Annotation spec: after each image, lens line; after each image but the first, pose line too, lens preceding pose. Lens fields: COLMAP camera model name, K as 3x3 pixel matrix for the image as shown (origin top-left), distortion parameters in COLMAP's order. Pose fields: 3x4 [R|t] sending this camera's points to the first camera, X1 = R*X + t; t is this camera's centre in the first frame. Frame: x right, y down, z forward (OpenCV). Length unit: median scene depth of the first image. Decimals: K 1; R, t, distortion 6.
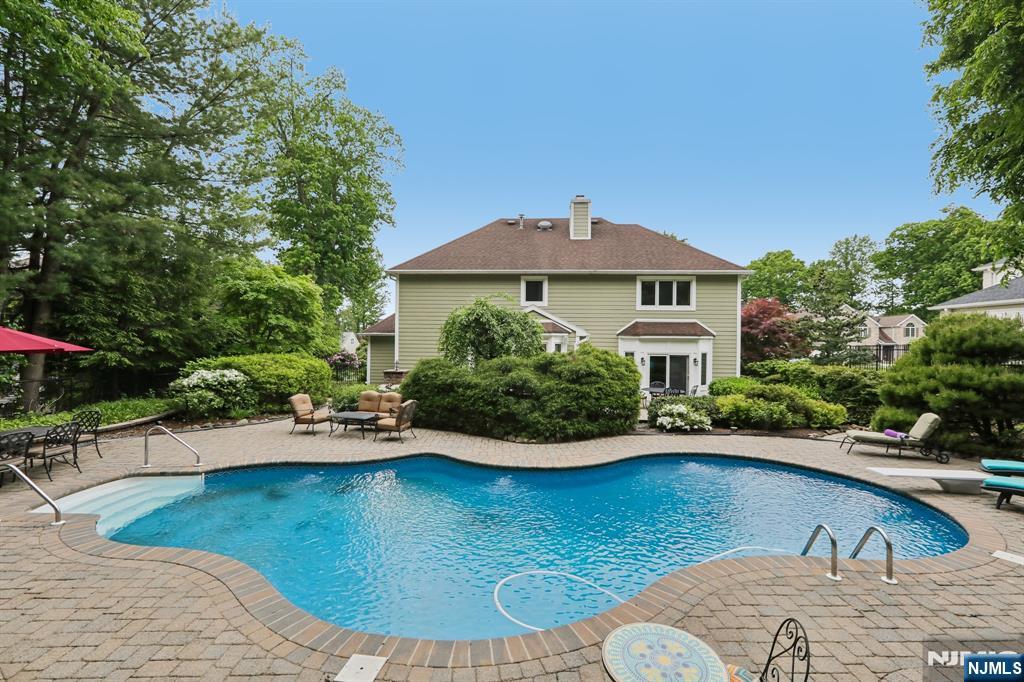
lens RADIAL K [[447.6, 0, 512.5], [0, 447.6, 345.9], [0, 0, 1]] dist [-0.000641, -0.000073]
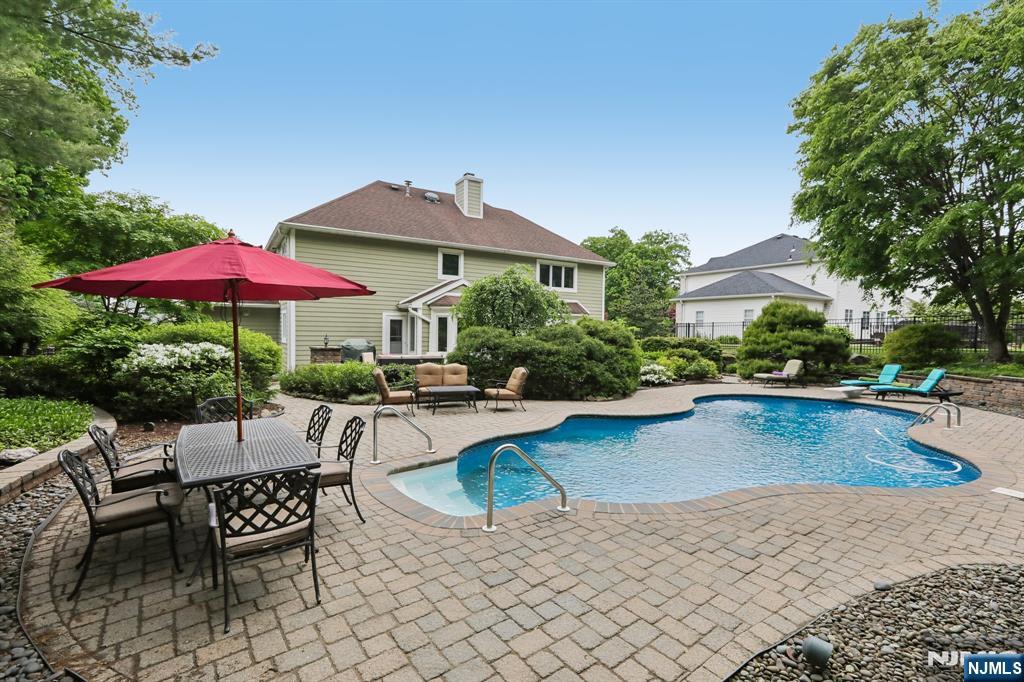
lens RADIAL K [[455.0, 0, 512.0], [0, 455.0, 341.0], [0, 0, 1]] dist [0.003136, 0.000289]
pose [[0.816131, -0.010924, 0.577764, -0.430240], [-0.003406, 0.999713, 0.023712, 0.021301], [-0.577857, -0.021320, 0.815859, 0.109334]]
